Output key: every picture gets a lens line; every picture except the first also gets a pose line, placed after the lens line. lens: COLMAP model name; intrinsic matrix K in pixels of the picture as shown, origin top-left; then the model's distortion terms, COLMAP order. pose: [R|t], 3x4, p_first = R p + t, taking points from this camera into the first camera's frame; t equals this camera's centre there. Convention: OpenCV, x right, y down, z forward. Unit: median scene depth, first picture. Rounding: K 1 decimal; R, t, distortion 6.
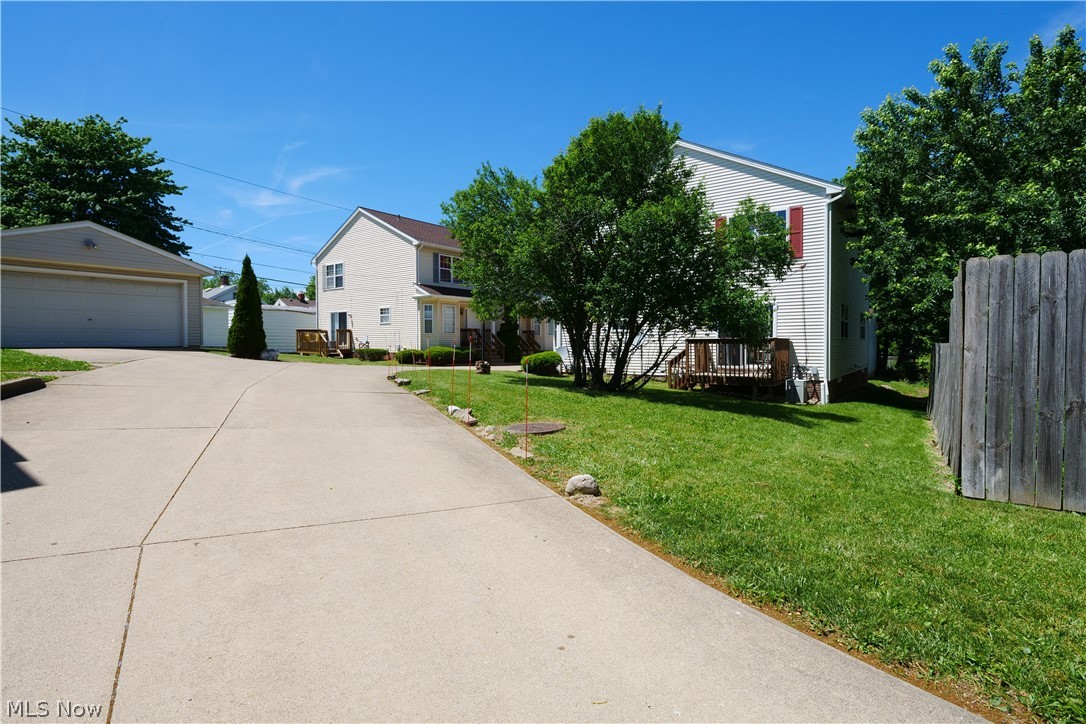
lens RADIAL K [[527.3, 0, 541.6], [0, 527.3, 360.6], [0, 0, 1]] dist [-0.013694, -0.001923]
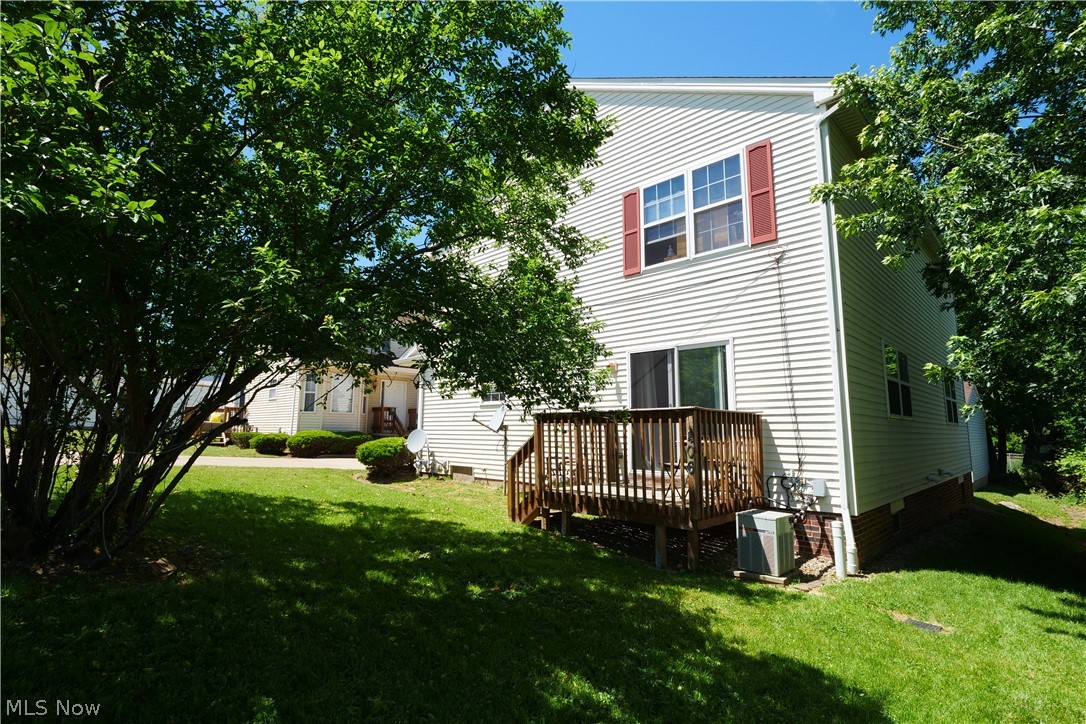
lens RADIAL K [[527.3, 0, 543.4], [0, 527.3, 360.1], [0, 0, 1]] dist [-0.013694, -0.001923]
pose [[0.990515, -0.005658, -0.137289, 0.349135], [-0.017846, 0.985392, -0.169366, -0.007436], [0.136241, 0.170209, 0.975944, 0.524208]]
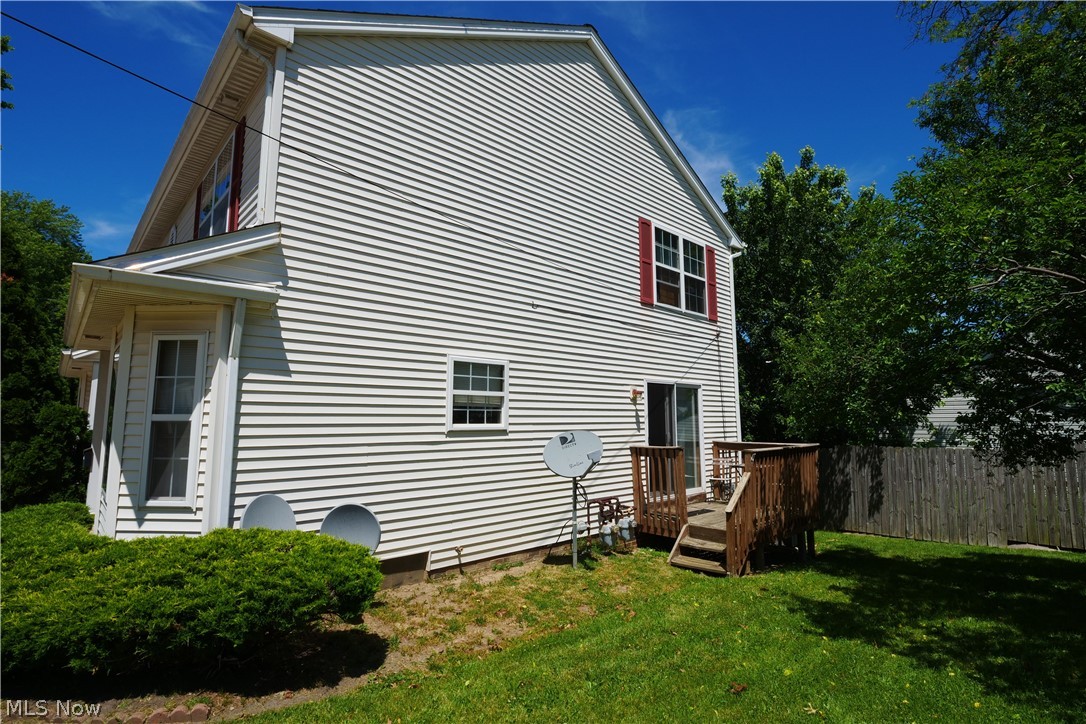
lens RADIAL K [[527.3, 0, 541.7], [0, 527.3, 360.3], [0, 0, 1]] dist [-0.013694, -0.001923]
pose [[0.186617, 0.121110, 0.974939, -0.205908], [0.039406, 0.990651, -0.130604, -0.065156], [-0.981642, 0.062792, 0.180100, 1.089237]]
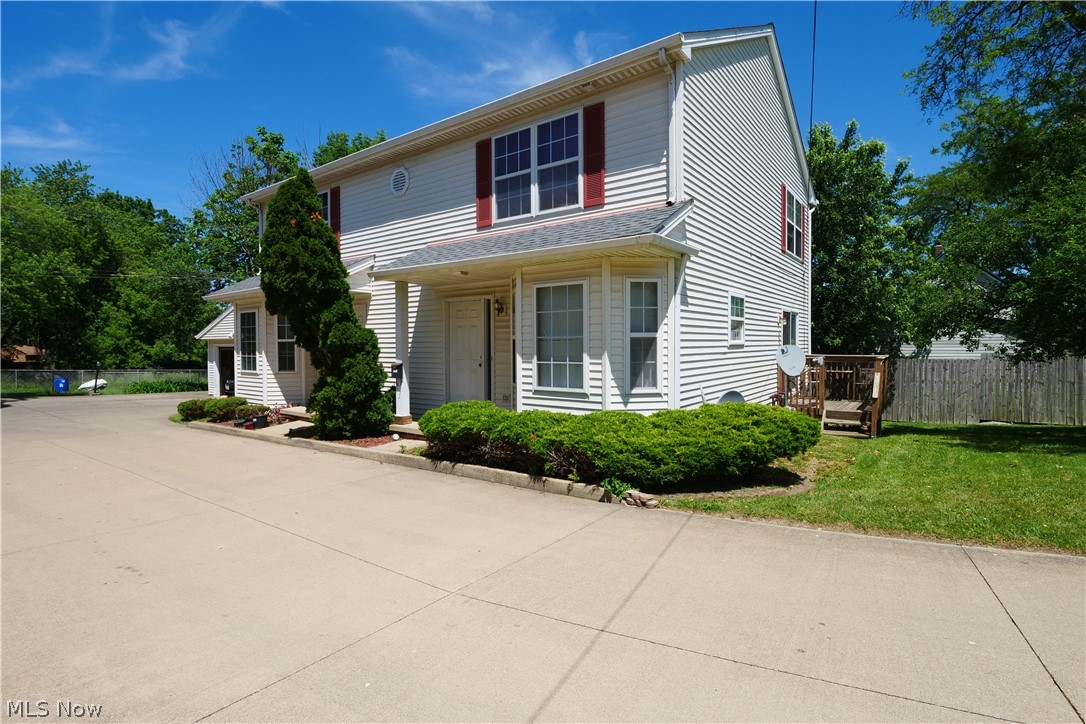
lens RADIAL K [[527.3, 0, 547.2], [0, 527.3, 358.9], [0, 0, 1]] dist [-0.013694, -0.001923]
pose [[-0.000078, -0.017884, 0.999840, -0.389009], [0.046517, 0.998758, 0.017869, -0.071256], [-0.998918, 0.046511, 0.000754, 1.420685]]
